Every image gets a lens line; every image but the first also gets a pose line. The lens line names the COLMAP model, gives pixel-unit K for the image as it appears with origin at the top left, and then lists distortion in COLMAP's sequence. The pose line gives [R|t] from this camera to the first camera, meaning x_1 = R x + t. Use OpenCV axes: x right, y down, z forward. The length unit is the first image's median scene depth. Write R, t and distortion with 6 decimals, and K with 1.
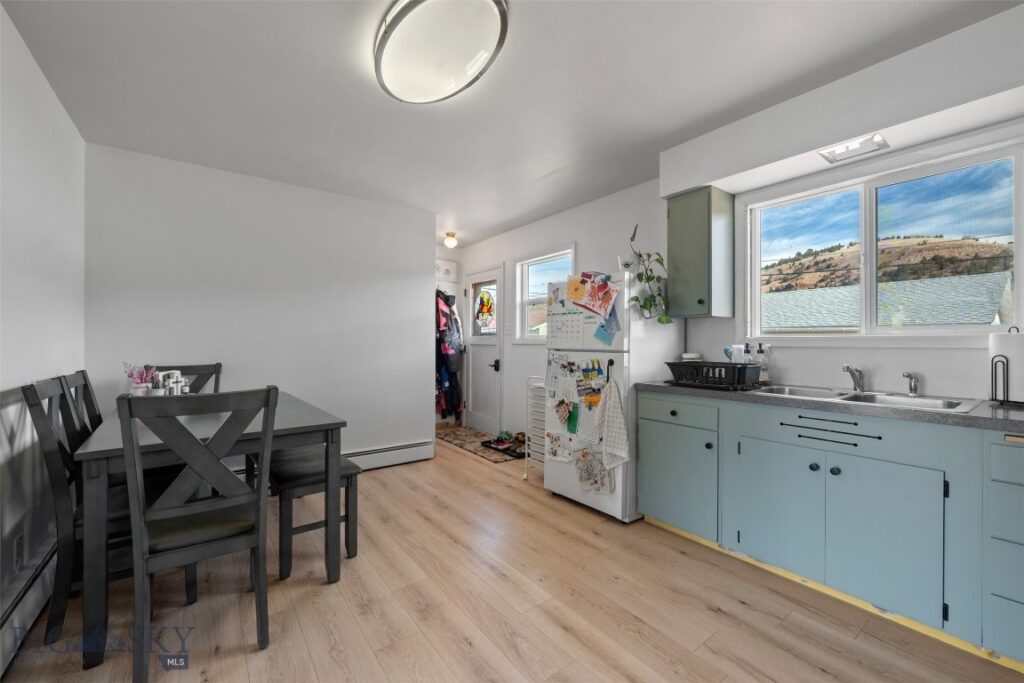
lens RADIAL K [[407.0, 0, 510.4], [0, 407.0, 341.1], [0, 0, 1]] dist [-0.010811, 0.001967]
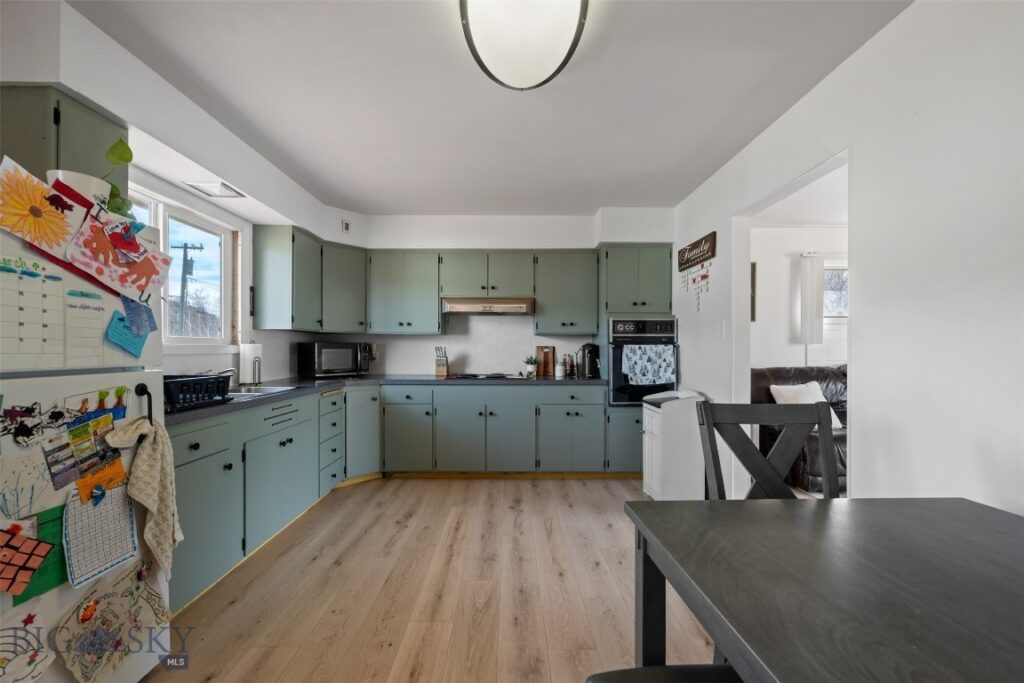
lens RADIAL K [[407.0, 0, 503.2], [0, 407.0, 348.6], [0, 0, 1]] dist [-0.010811, 0.001967]
pose [[-0.789844, -0.002608, 0.613303, -0.430296], [-0.004129, 0.999991, -0.001065, -0.002188], [-0.613295, -0.003373, -0.789847, 1.081153]]
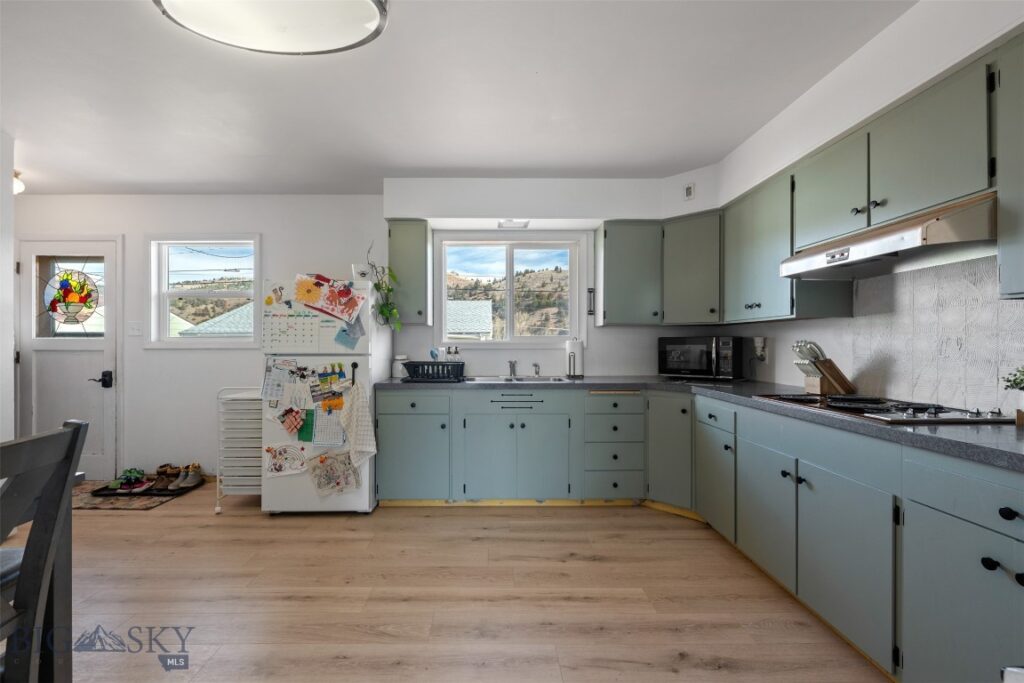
lens RADIAL K [[416.5, 0, 494.5], [0, 416.5, 345.9], [0, 0, 1]] dist [-0.007408, 0.000194]
pose [[0.594108, -0.004222, 0.804374, -0.385975], [-0.000022, 0.999986, 0.005265, -0.003557], [-0.804385, -0.003145, 0.594100, 0.068089]]
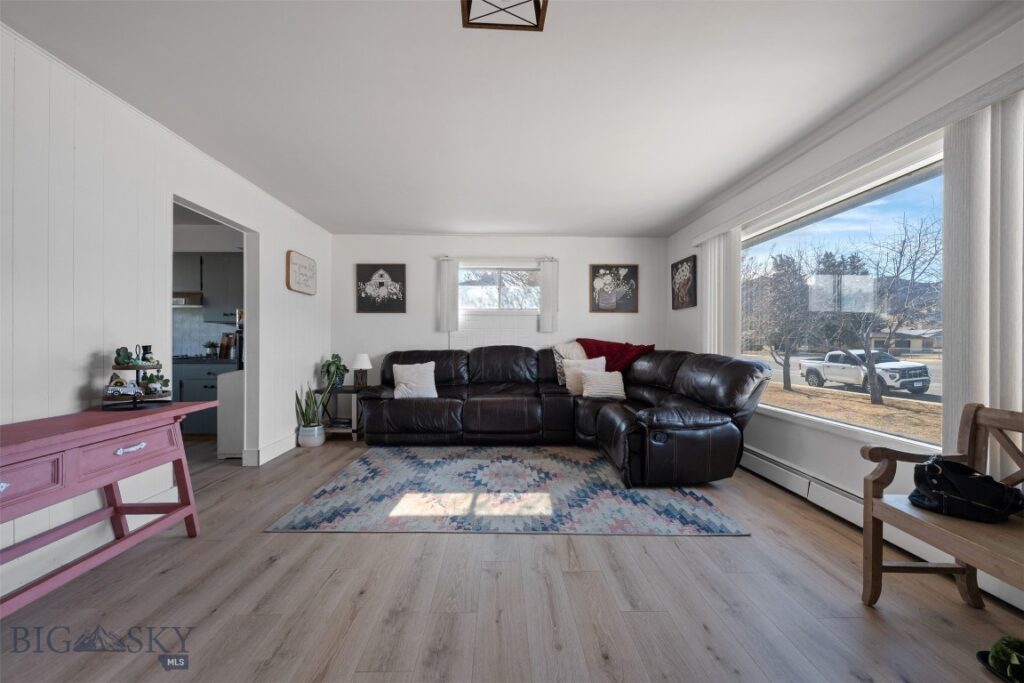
lens RADIAL K [[407.0, 0, 512.2], [0, 407.0, 343.7], [0, 0, 1]] dist [-0.010811, 0.001967]
pose [[-0.823722, -0.006045, 0.566961, -1.700283], [-0.004159, 0.999981, 0.004620, 0.021260], [-0.566978, 0.001448, -0.823732, 0.551485]]
